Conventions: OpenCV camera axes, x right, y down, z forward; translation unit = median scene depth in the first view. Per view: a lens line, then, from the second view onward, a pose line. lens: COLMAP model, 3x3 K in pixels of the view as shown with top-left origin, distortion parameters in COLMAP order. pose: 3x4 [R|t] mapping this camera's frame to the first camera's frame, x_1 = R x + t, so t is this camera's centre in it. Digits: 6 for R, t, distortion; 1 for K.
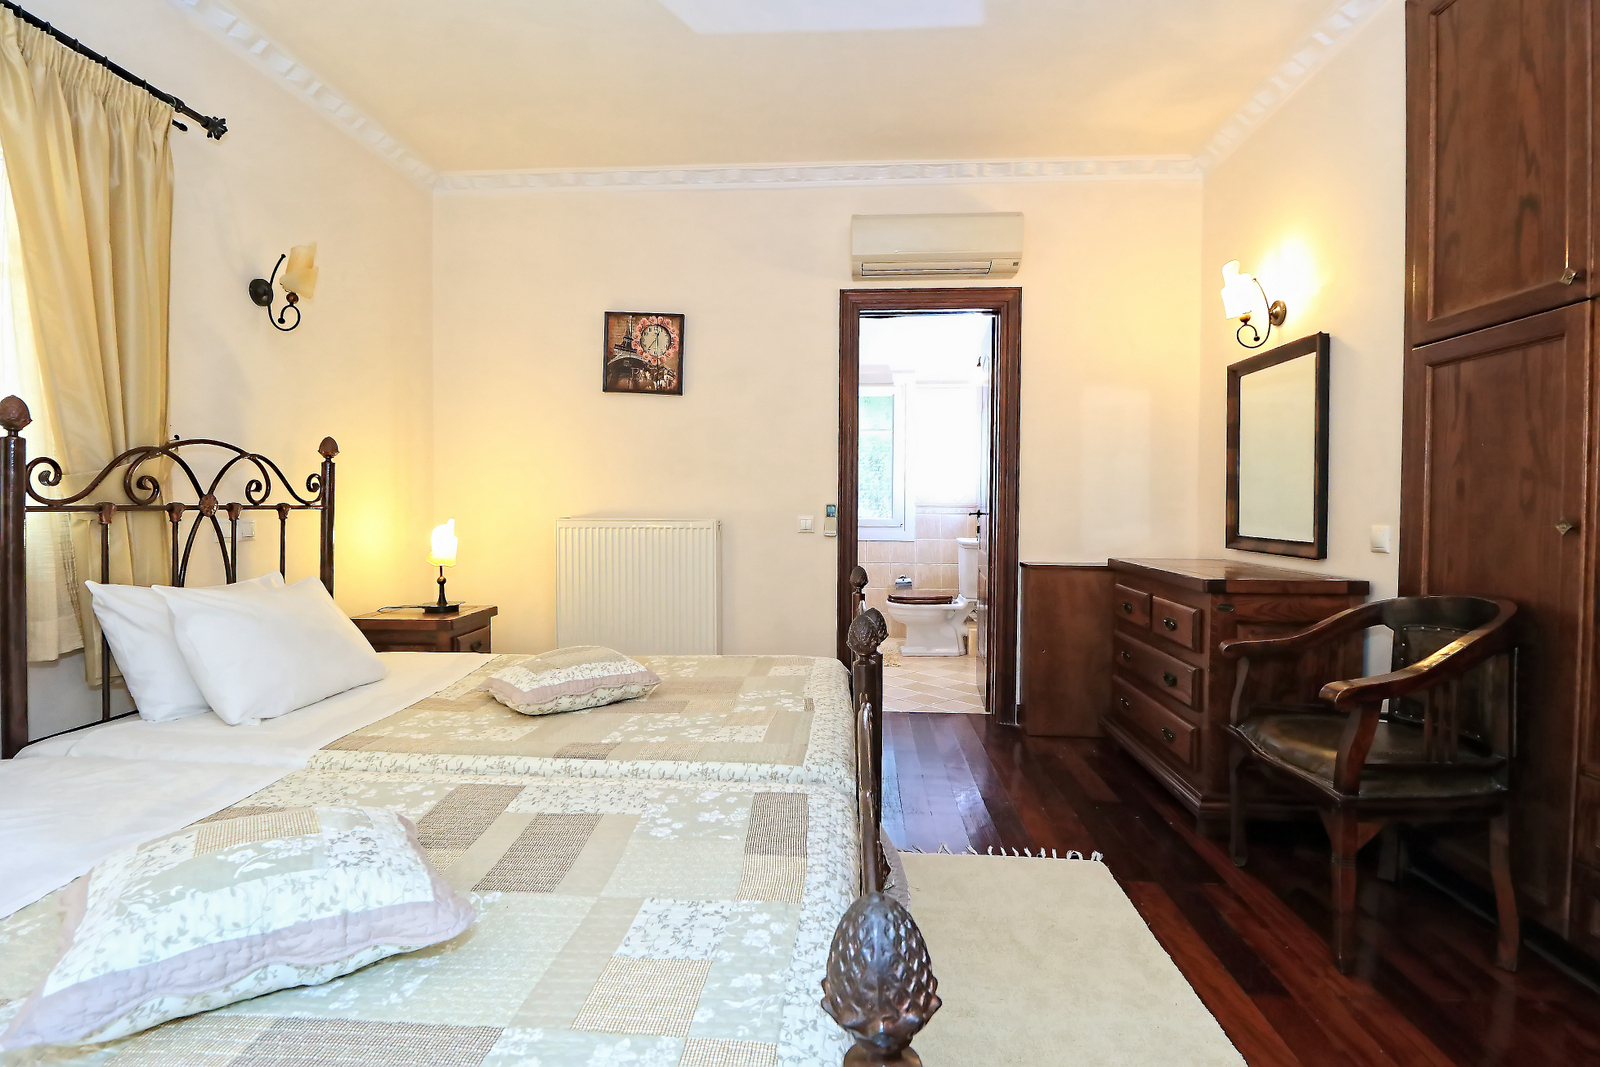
lens RADIAL K [[734.1, 0, 799.9], [0, 734.1, 527.7], [0, 0, 1]] dist [0.002251, -0.012463]
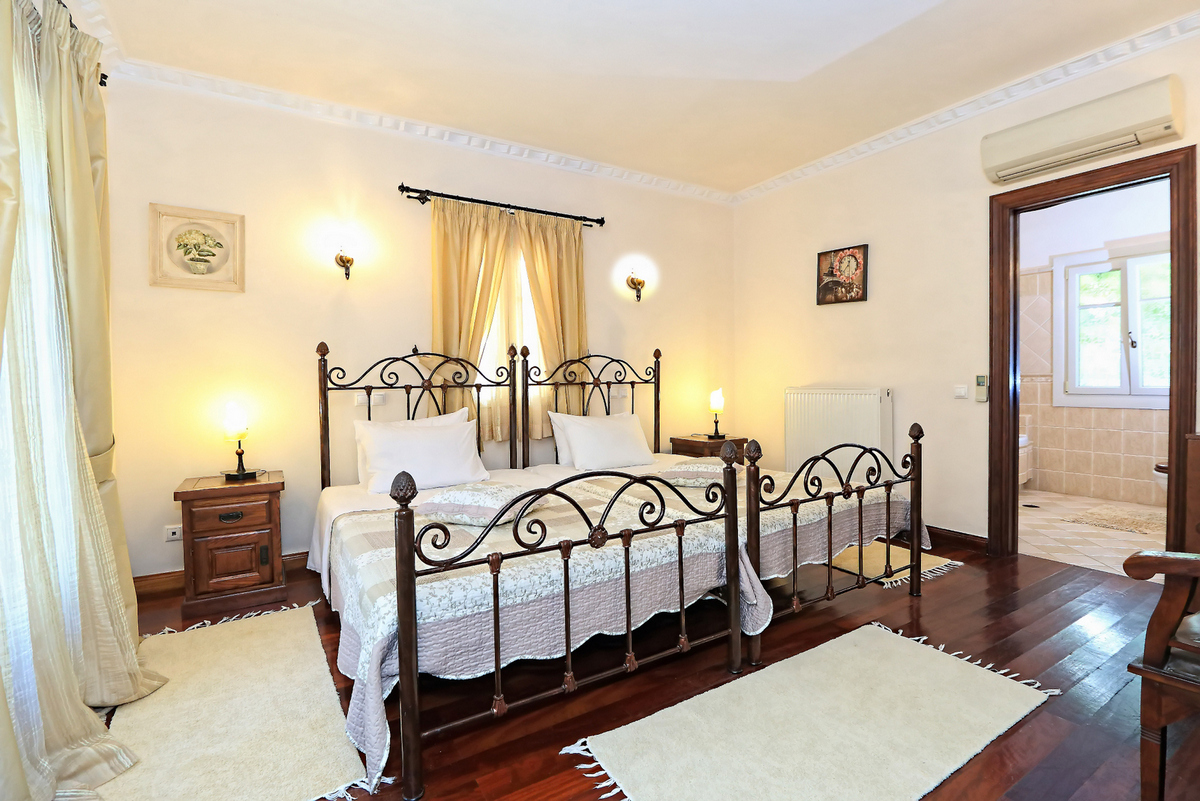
lens RADIAL K [[571.1, 0, 670.4], [0, 571.1, 398.8], [0, 0, 1]] dist [-0.002161, -0.016138]
pose [[0.625123, 0.012523, -0.780426, 0.558675], [-0.008206, 0.999921, 0.009472, 0.002419], [0.780483, 0.000483, 0.625177, 0.014097]]
